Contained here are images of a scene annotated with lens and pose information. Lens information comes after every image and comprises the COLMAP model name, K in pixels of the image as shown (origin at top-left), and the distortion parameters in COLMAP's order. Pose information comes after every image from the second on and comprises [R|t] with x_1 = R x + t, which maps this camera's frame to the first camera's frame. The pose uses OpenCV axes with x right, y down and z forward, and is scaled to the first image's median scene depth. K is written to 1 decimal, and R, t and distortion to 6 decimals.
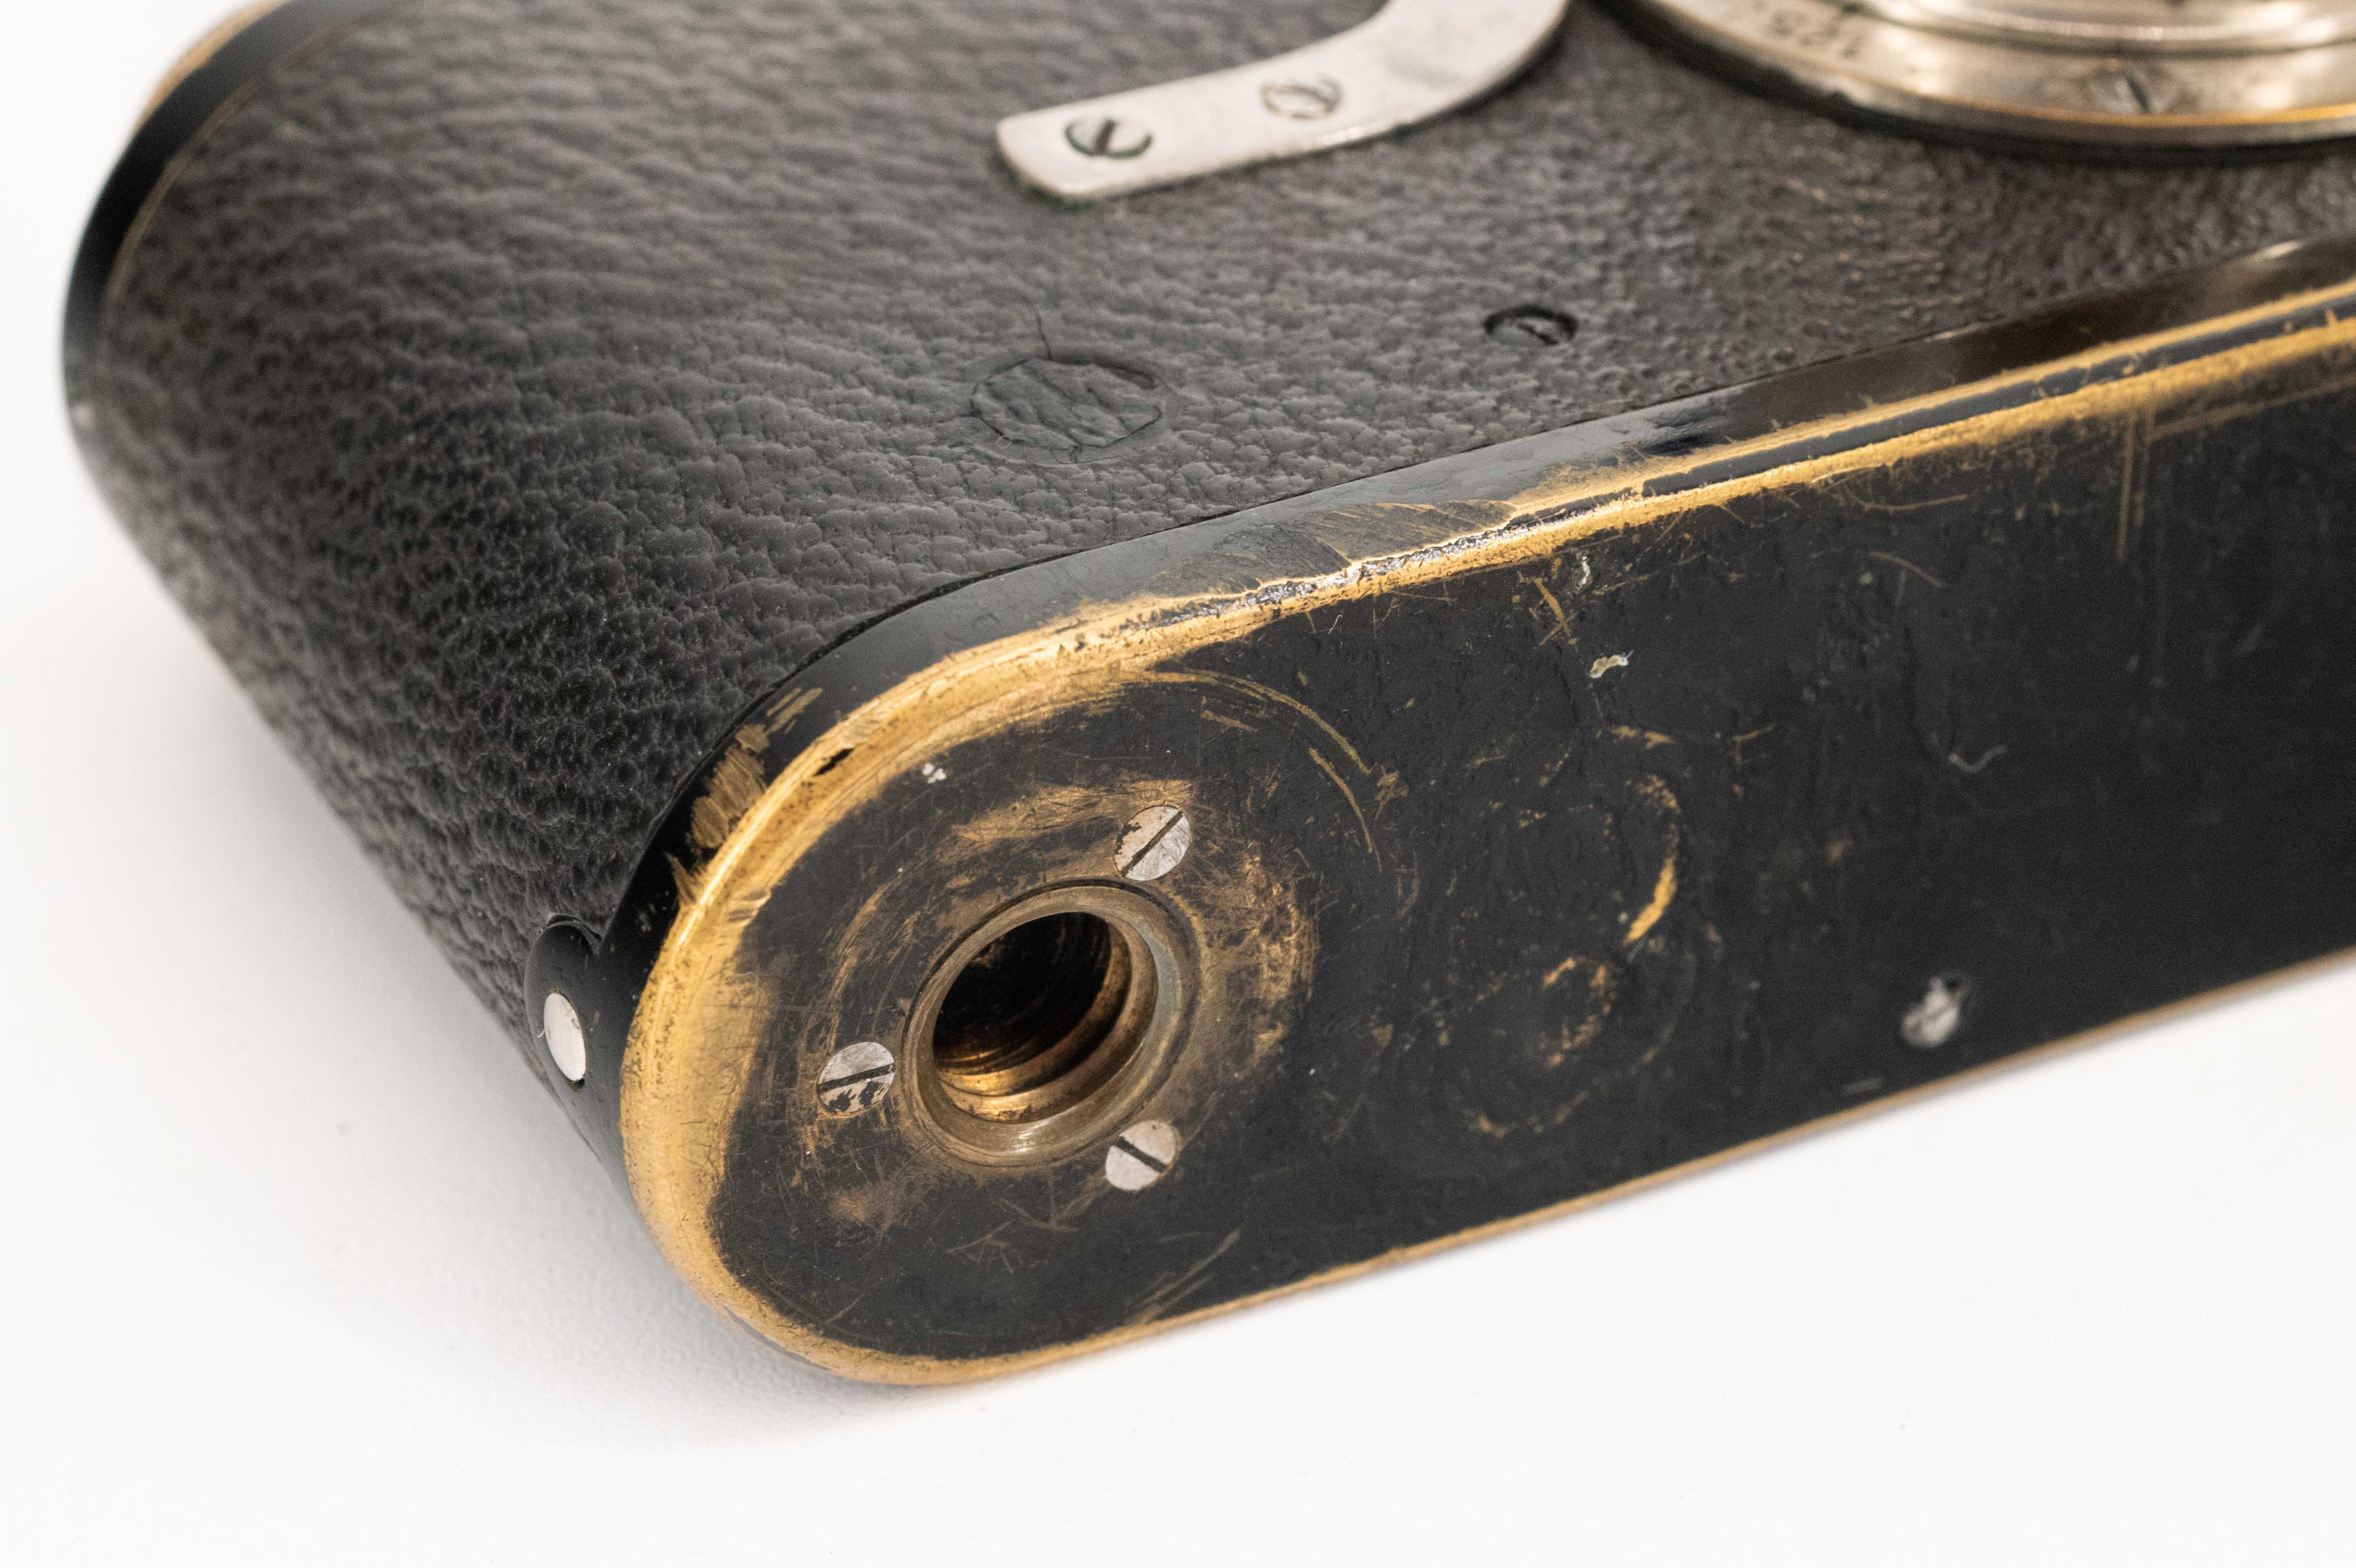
lens RADIAL K [[7397.5, 0, 1180.2], [0, 7397.5, 785.5], [0, 0, 1]] dist [-0.002431, 0.000000]
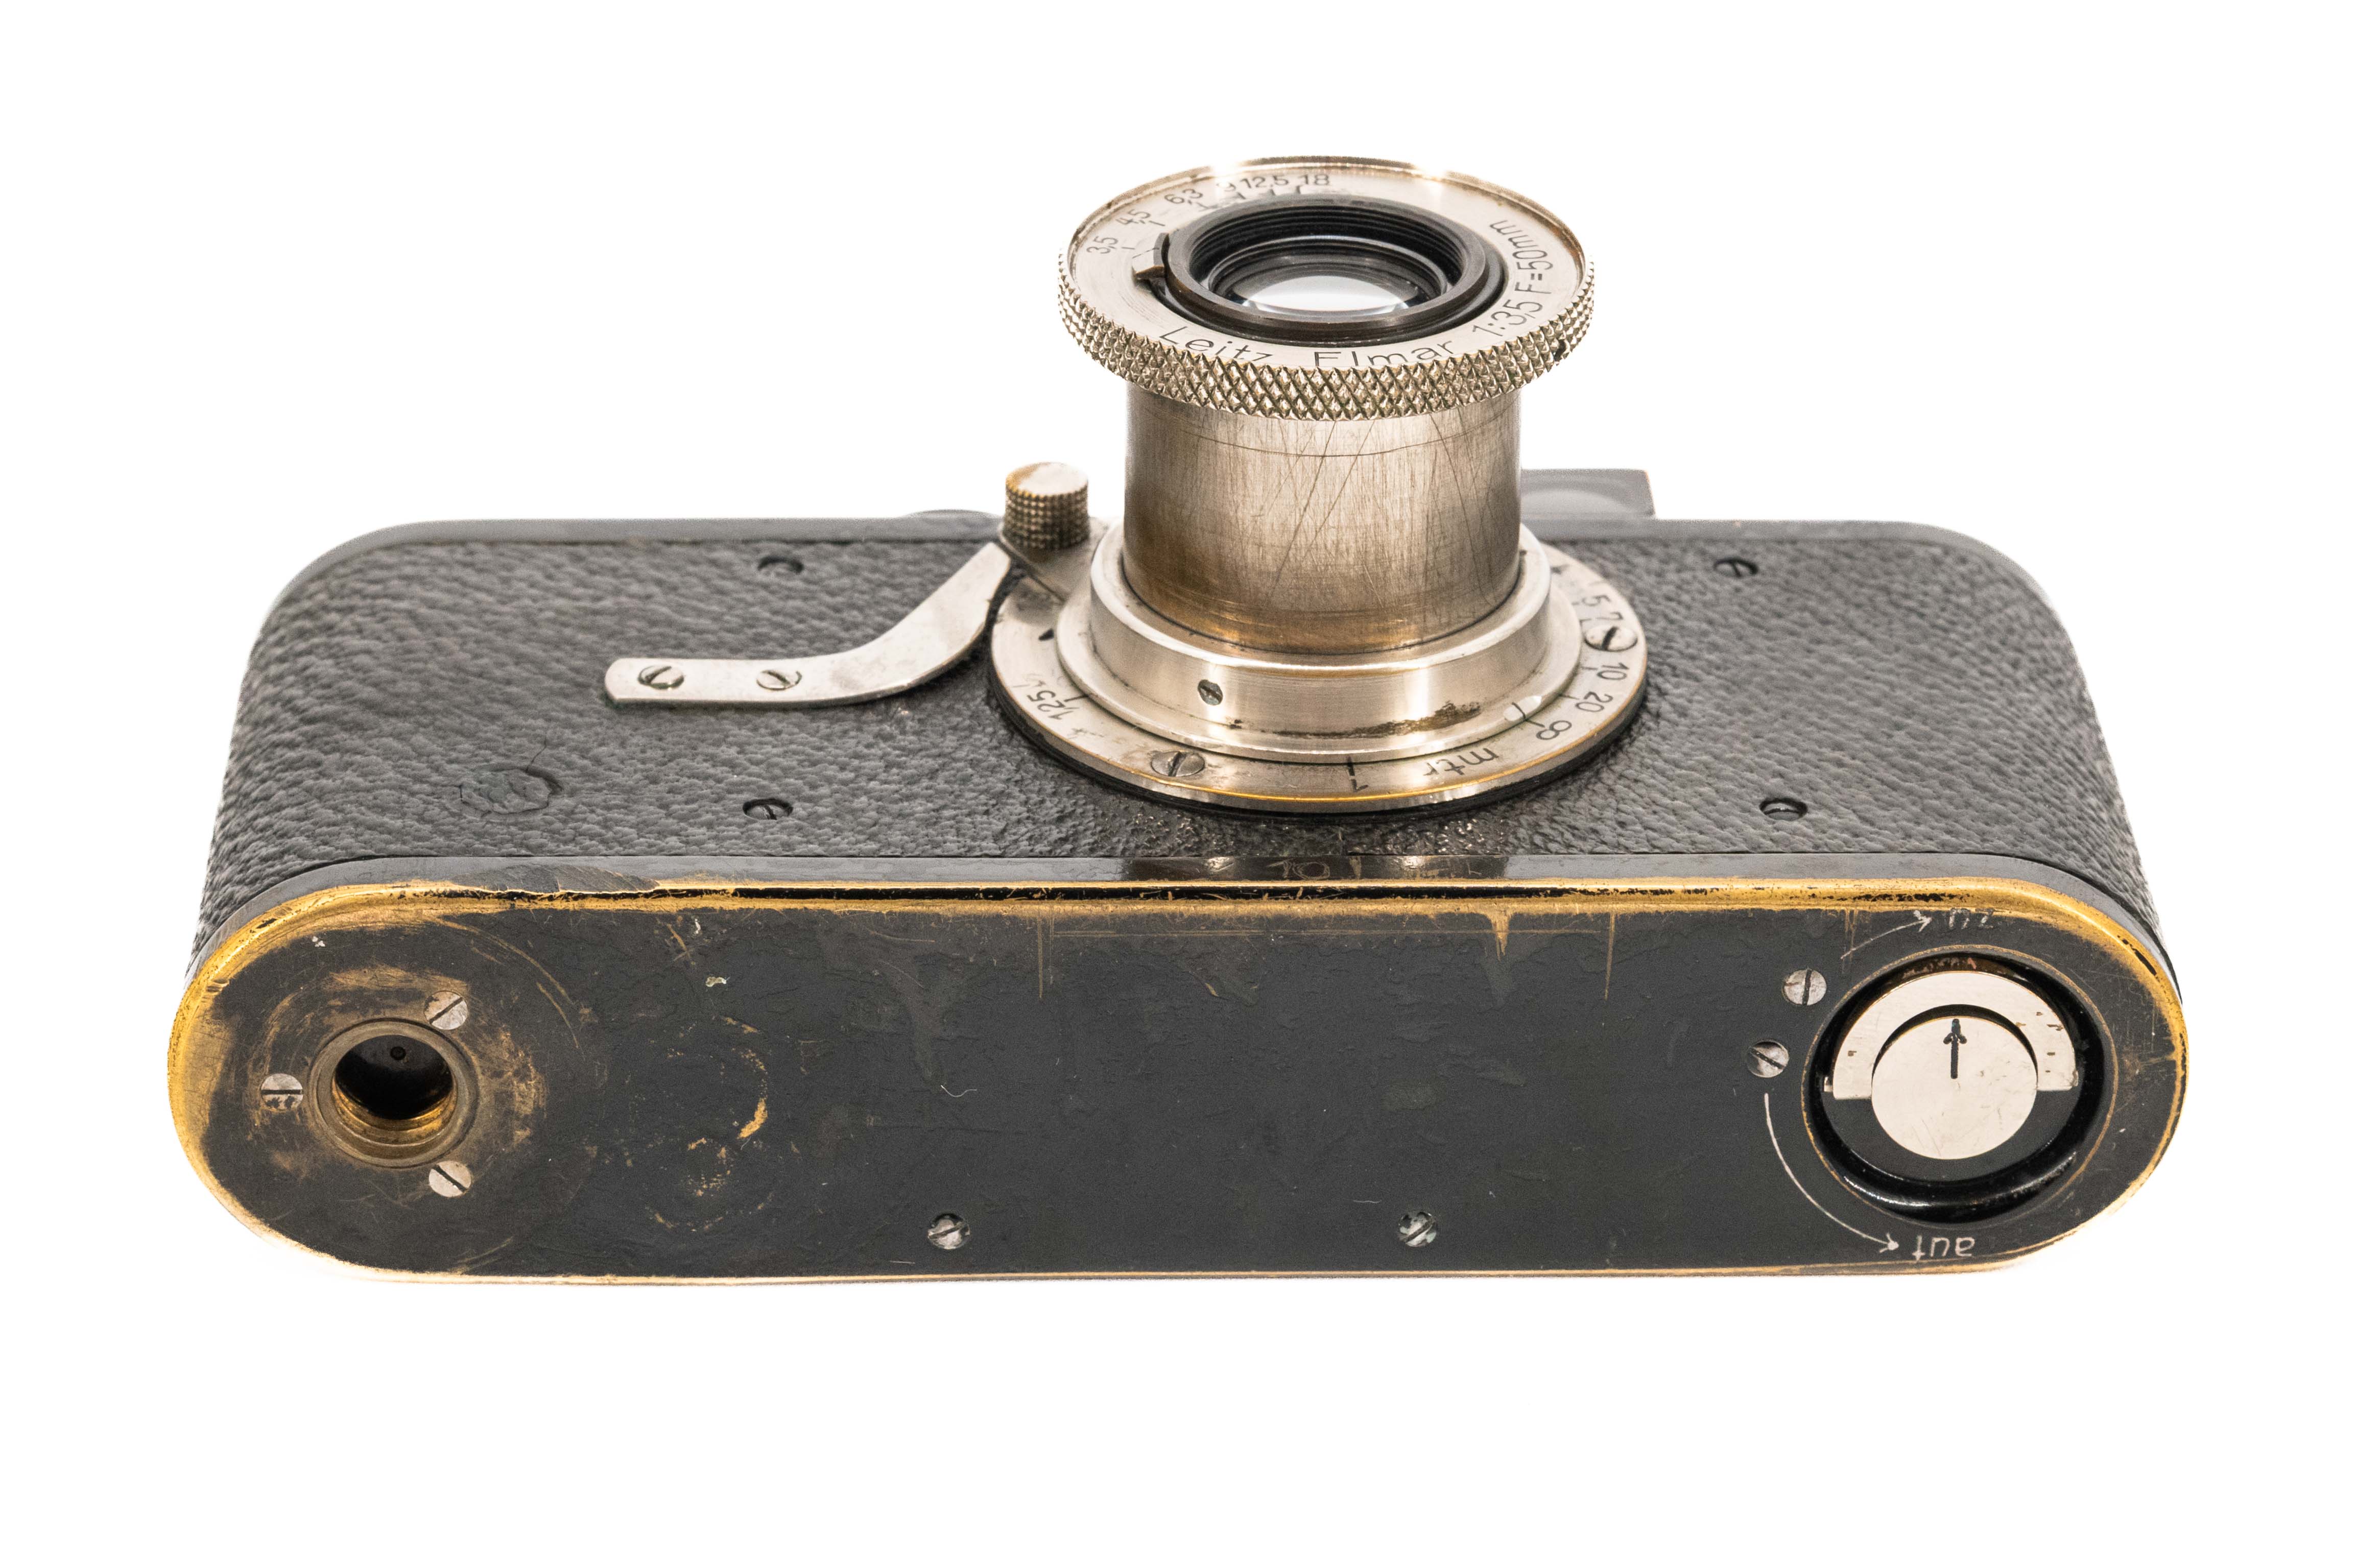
lens RADIAL K [[7396.8, 0, 1172.4], [0, 7396.8, 783.4], [0, 0, 1]] dist [-0.002431, 0.000000]
pose [[0.892709, 0.201121, -0.403263, 0.932402], [-0.239785, 0.969678, -0.047206, -0.004015], [0.381541, 0.138838, 0.913866, -0.712963]]
